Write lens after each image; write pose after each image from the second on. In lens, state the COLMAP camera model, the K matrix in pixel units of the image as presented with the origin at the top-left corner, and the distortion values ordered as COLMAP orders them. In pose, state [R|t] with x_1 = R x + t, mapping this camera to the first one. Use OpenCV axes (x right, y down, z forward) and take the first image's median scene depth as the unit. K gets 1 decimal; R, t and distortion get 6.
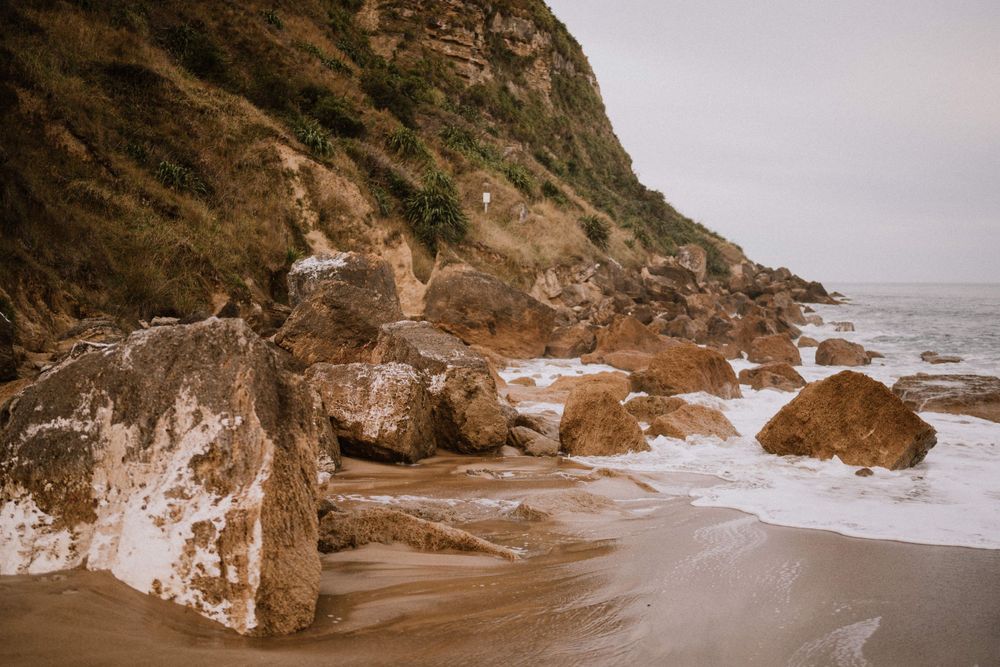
lens RADIAL K [[1026.7, 0, 479.0], [0, 1026.7, 334.2], [0, 0, 1]] dist [-0.091277, -0.003199]
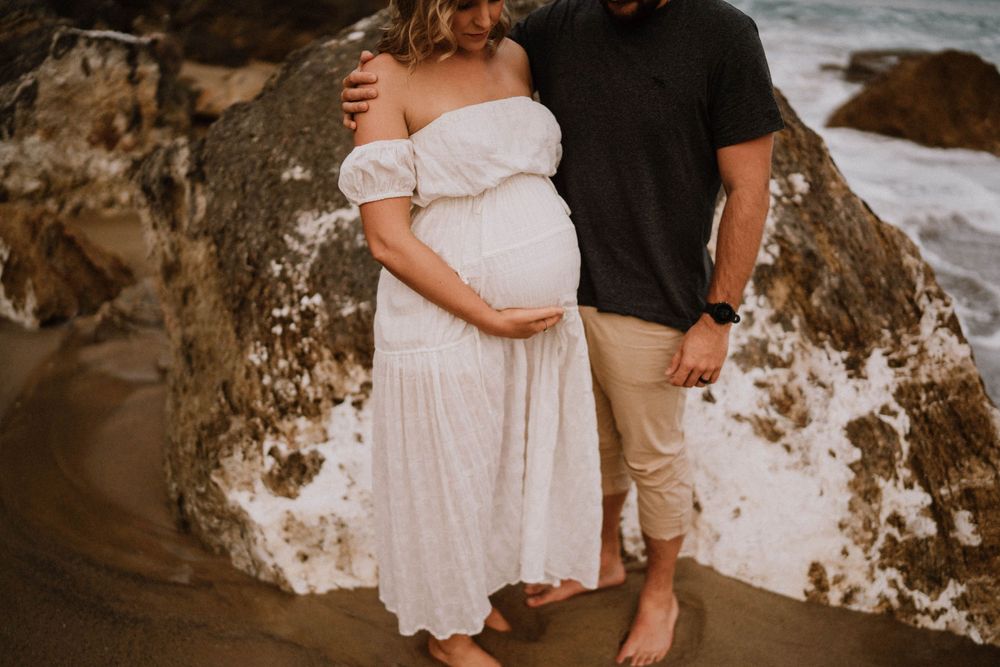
lens RADIAL K [[1008.9, 0, 502.4], [0, 1008.9, 333.0], [0, 0, 1]] dist [-0.103514, 0.008240]
pose [[0.970623, -0.086957, 0.224342, -0.058814], [0.013910, 0.951128, 0.308483, 0.000618], [-0.240202, -0.296300, 0.924397, 0.070518]]
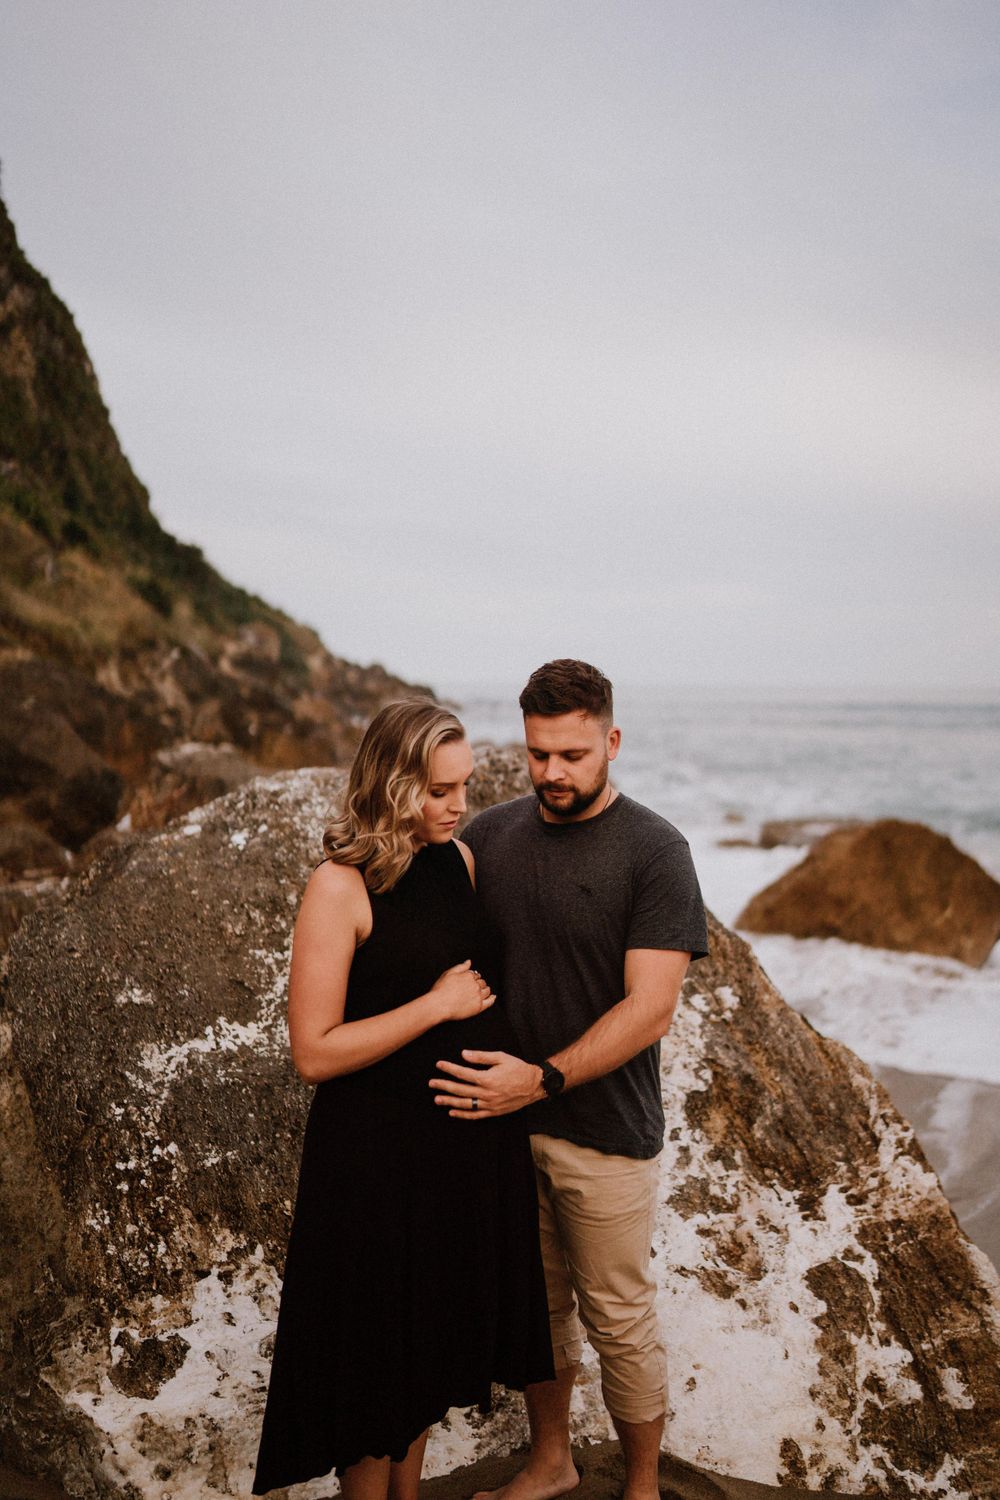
lens RADIAL K [[1528.7, 0, 493.7], [0, 1528.7, 753.7], [0, 0, 1]] dist [-0.110085, 0.017258]
pose [[0.922220, -0.006276, 0.386616, -0.068589], [0.007705, 0.999968, -0.002149, -0.001707], [-0.386590, 0.004960, 0.922238, 0.056589]]
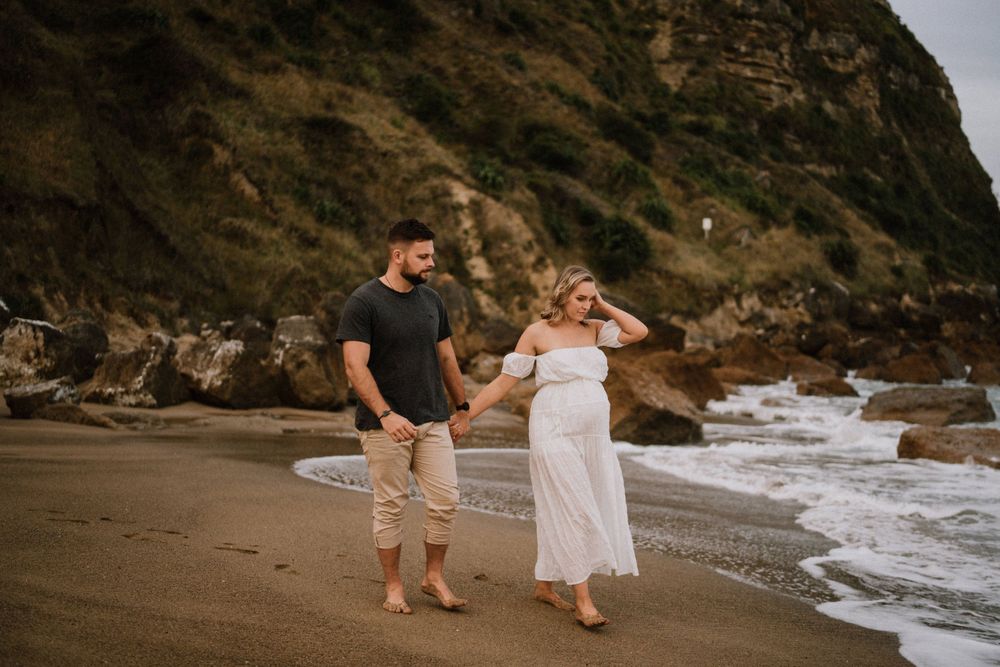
lens RADIAL K [[1104.8, 0, 501.9], [0, 1104.8, 333.7], [0, 0, 1]] dist [-0.104098, 0.014001]
pose [[0.939815, 0.007845, -0.341595, 0.200357], [-0.020526, 0.999227, -0.033527, 0.015668], [0.341068, 0.038521, 0.939249, -0.082988]]
